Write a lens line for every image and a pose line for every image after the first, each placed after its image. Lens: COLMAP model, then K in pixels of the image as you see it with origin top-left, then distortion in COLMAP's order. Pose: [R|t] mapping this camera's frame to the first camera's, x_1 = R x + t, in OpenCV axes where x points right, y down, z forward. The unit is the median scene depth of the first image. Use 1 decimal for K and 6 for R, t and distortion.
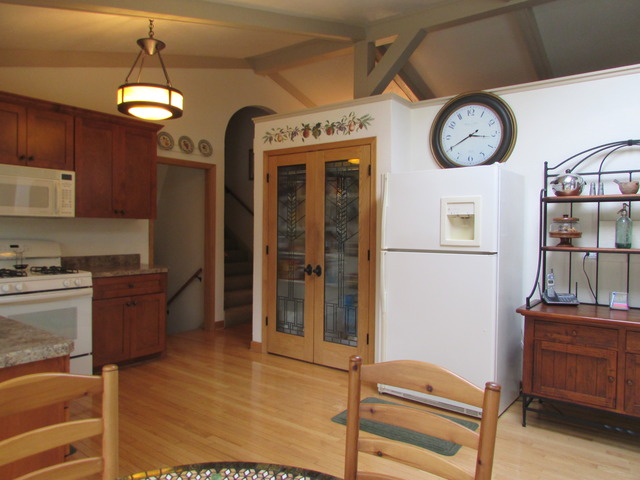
lens RADIAL K [[454.8, 0, 316.0], [0, 454.8, 236.2], [0, 0, 1]] dist [-0.021873, 0.001845]
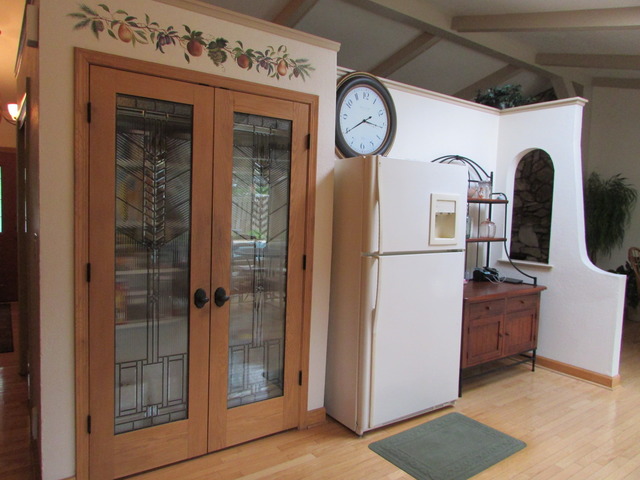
lens RADIAL K [[454.8, 0, 318.6], [0, 454.8, 240.2], [0, 0, 1]] dist [-0.021873, 0.001845]
pose [[0.312427, -0.062171, 0.947905, -0.535617], [-0.010002, 0.997585, 0.068726, -0.040920], [-0.949889, -0.030953, 0.311050, 0.741827]]
